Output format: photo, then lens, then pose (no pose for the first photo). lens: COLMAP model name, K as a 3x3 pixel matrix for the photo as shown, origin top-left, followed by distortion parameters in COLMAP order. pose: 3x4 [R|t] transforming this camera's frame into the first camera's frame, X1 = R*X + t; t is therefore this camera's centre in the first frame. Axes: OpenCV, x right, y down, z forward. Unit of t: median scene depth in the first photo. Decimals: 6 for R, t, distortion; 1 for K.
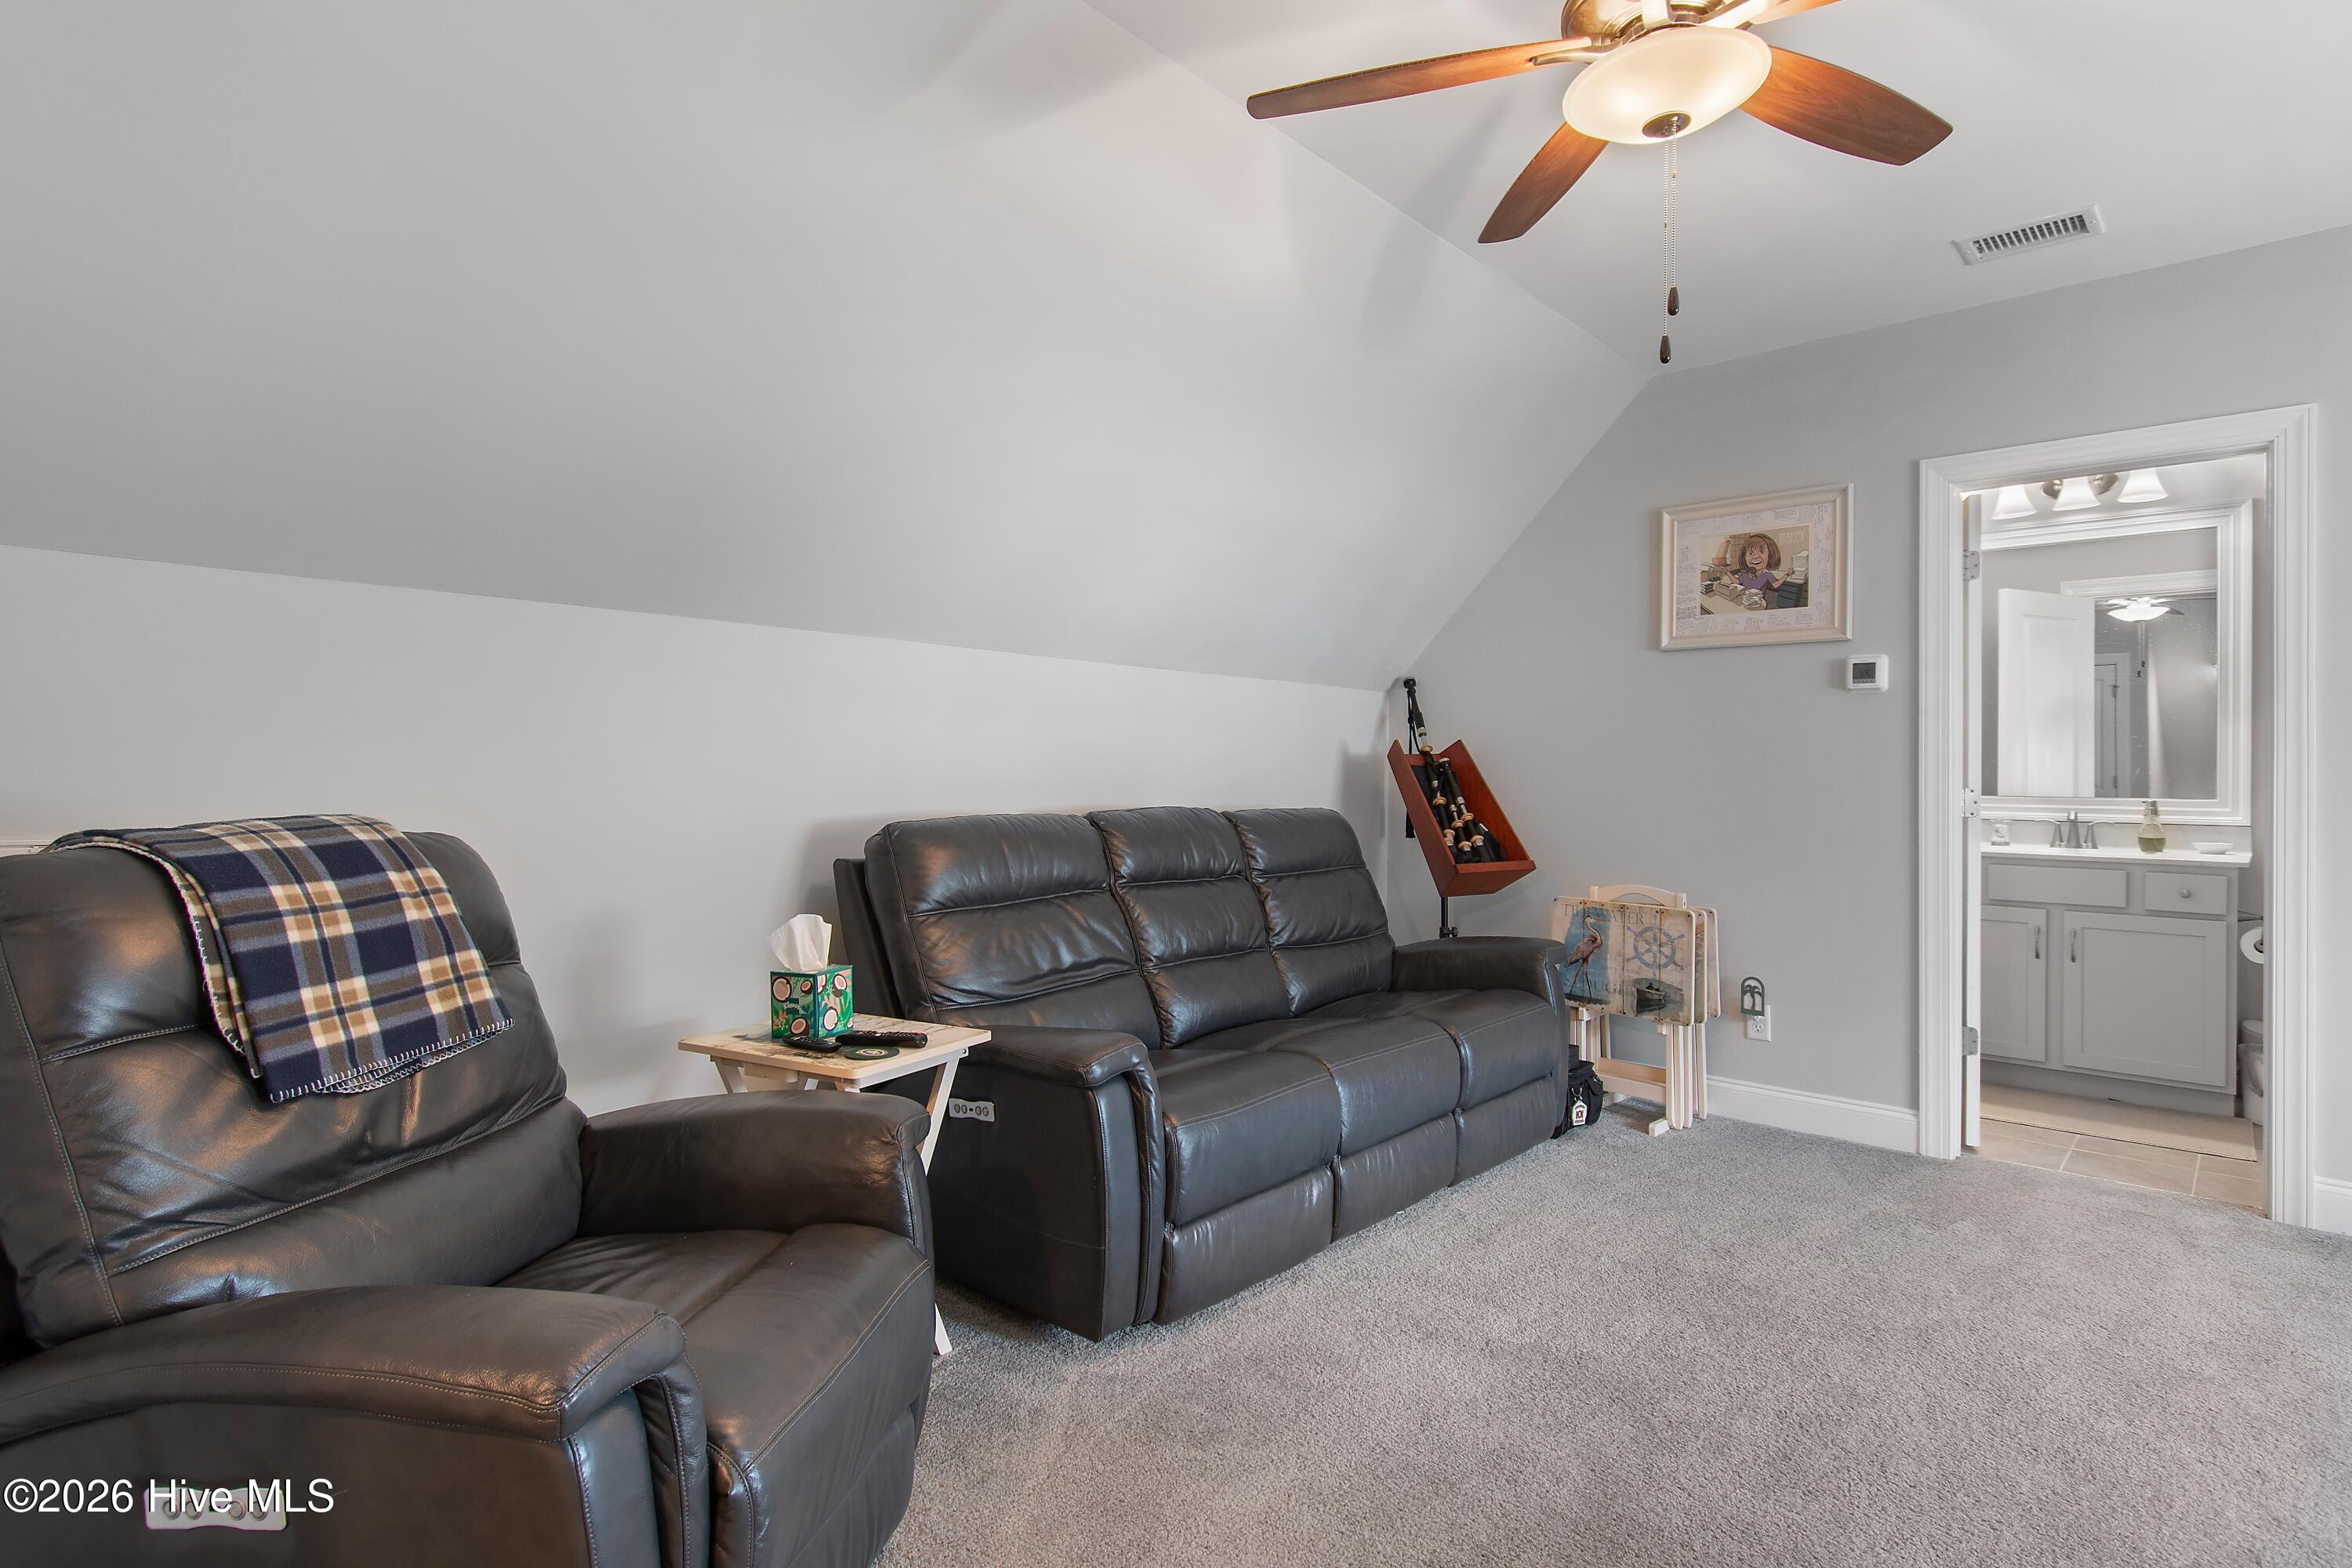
lens RADIAL K [[1189.1, 0, 1169.1], [0, 1189.1, 768.9], [0, 0, 1]] dist [-0.000319, -0.002715]
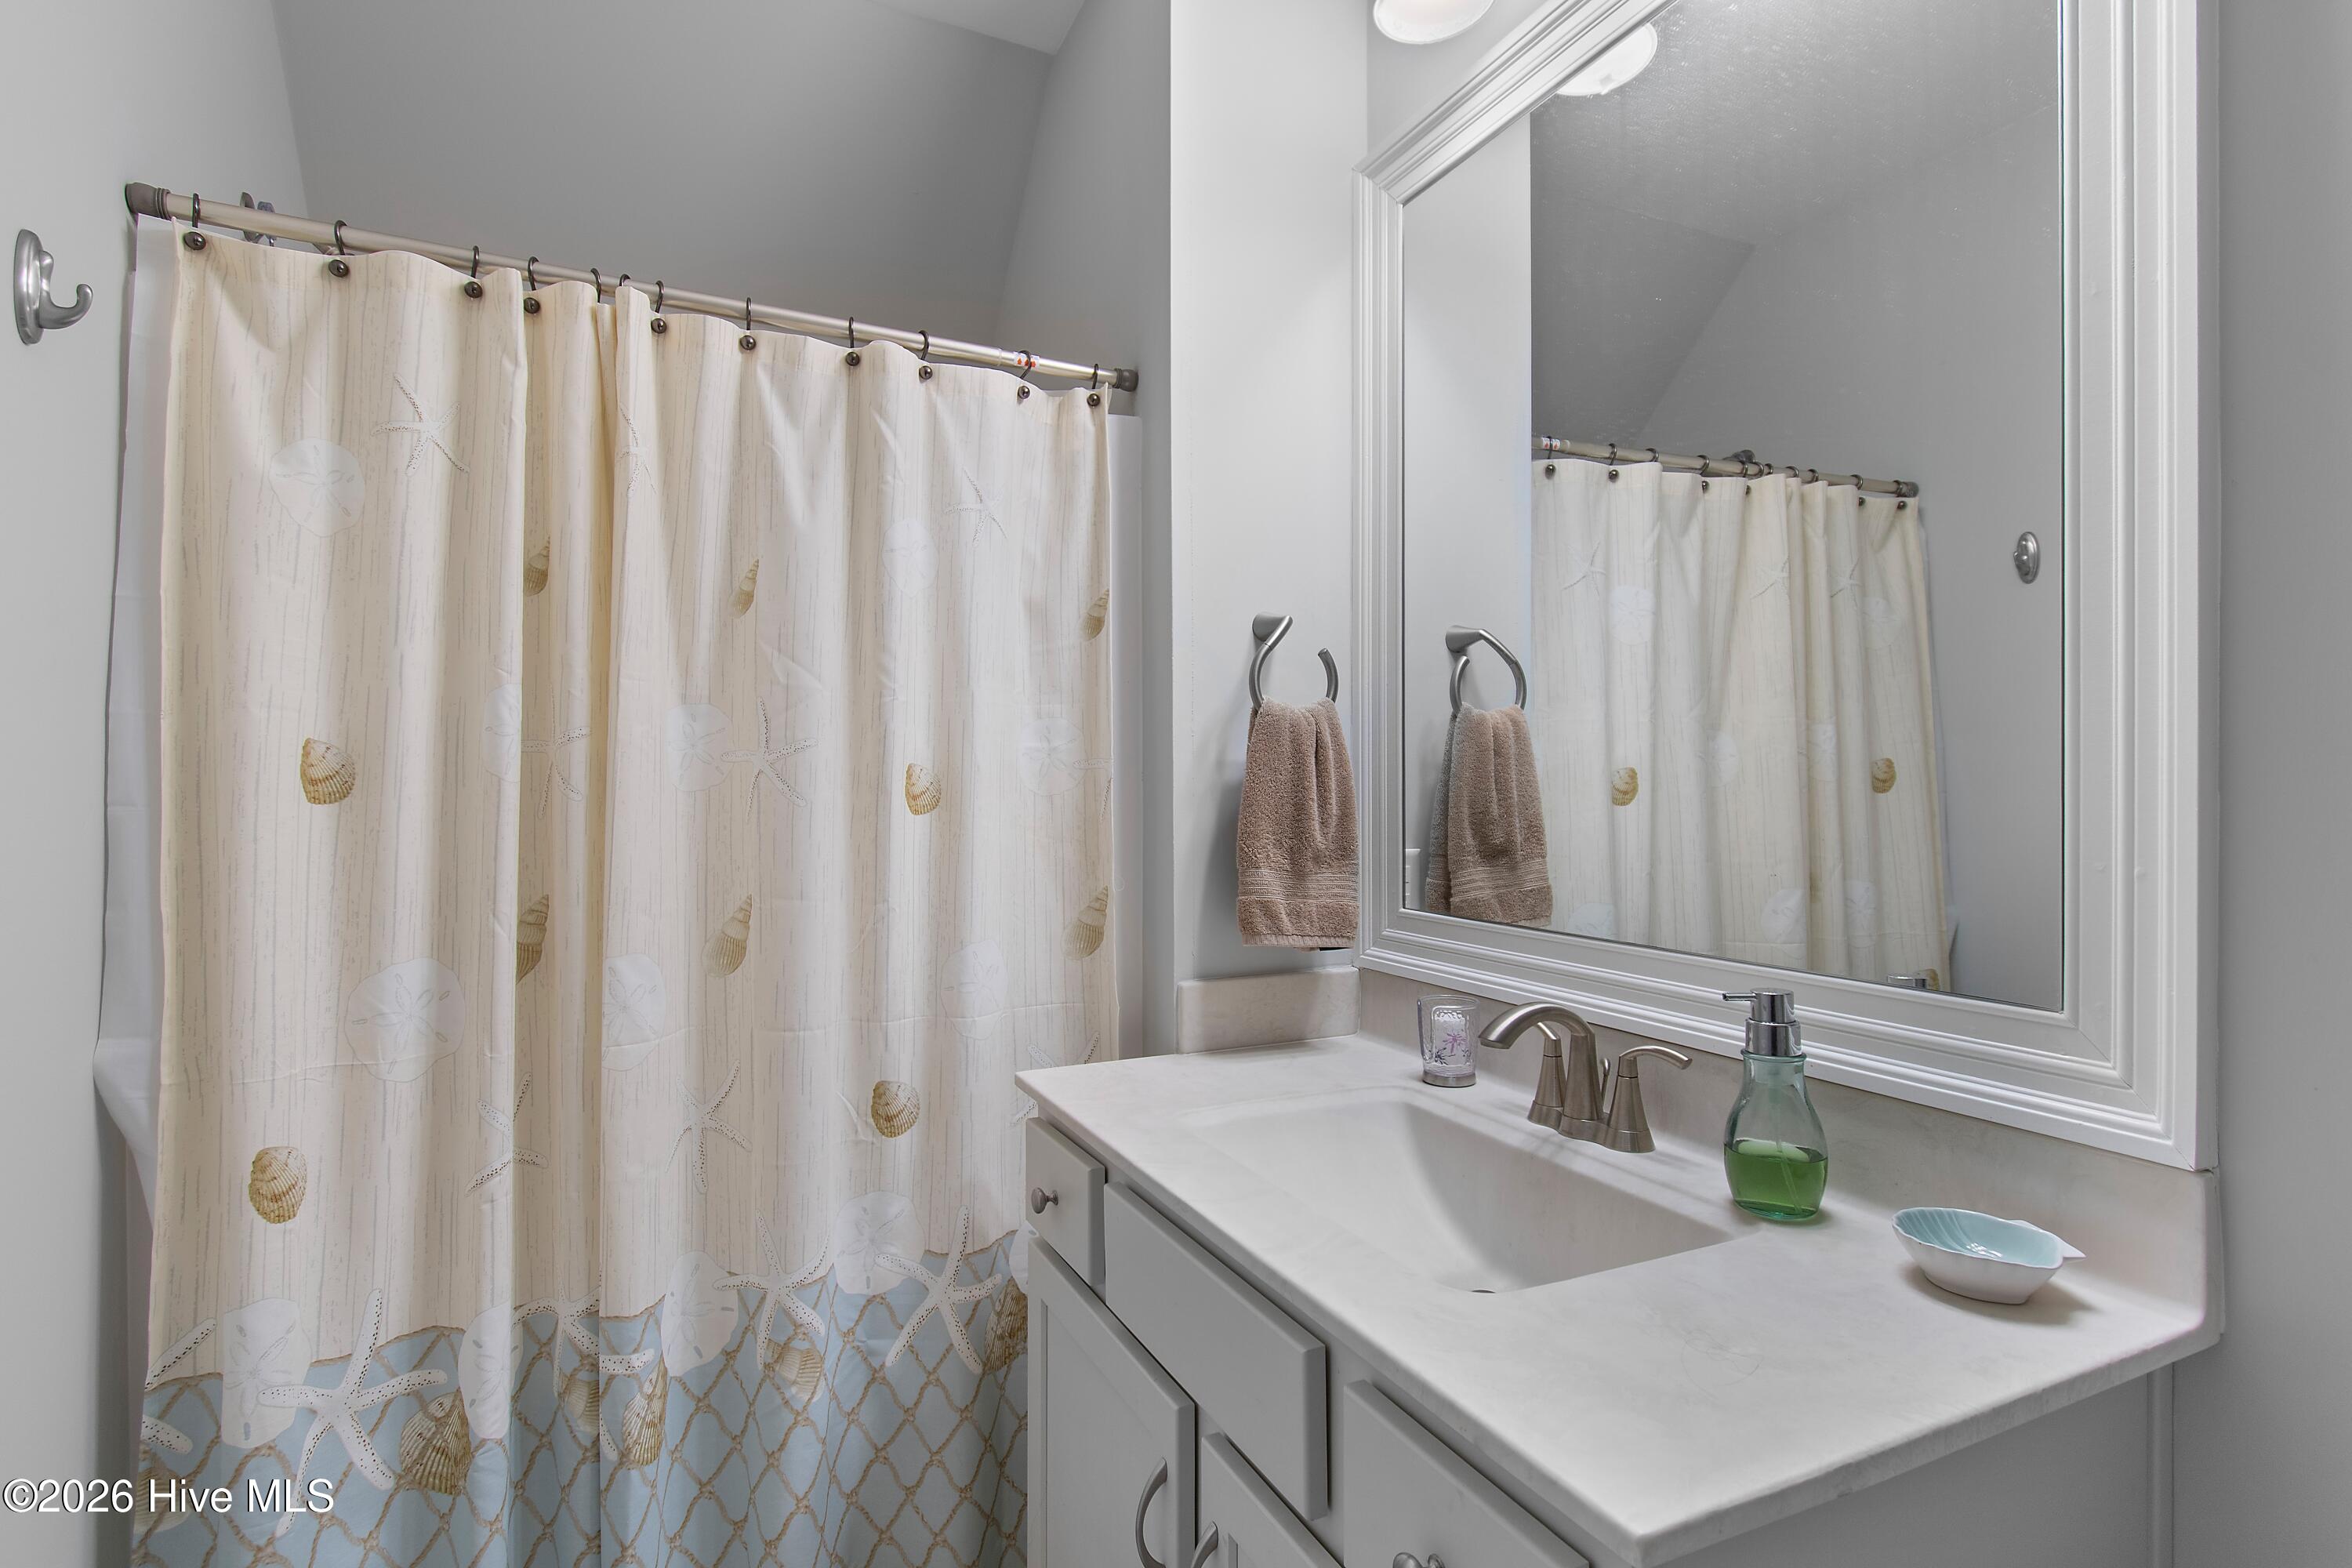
lens RADIAL K [[1143.3, 0, 1166.4], [0, 1143.3, 795.1], [0, 0, 1]] dist [0.001738, -0.002001]
pose [[0.927966, -0.009453, -0.372544, 1.007269], [0.011214, 0.999934, 0.002560, -0.017055], [0.372495, -0.006554, 0.928011, 0.938213]]
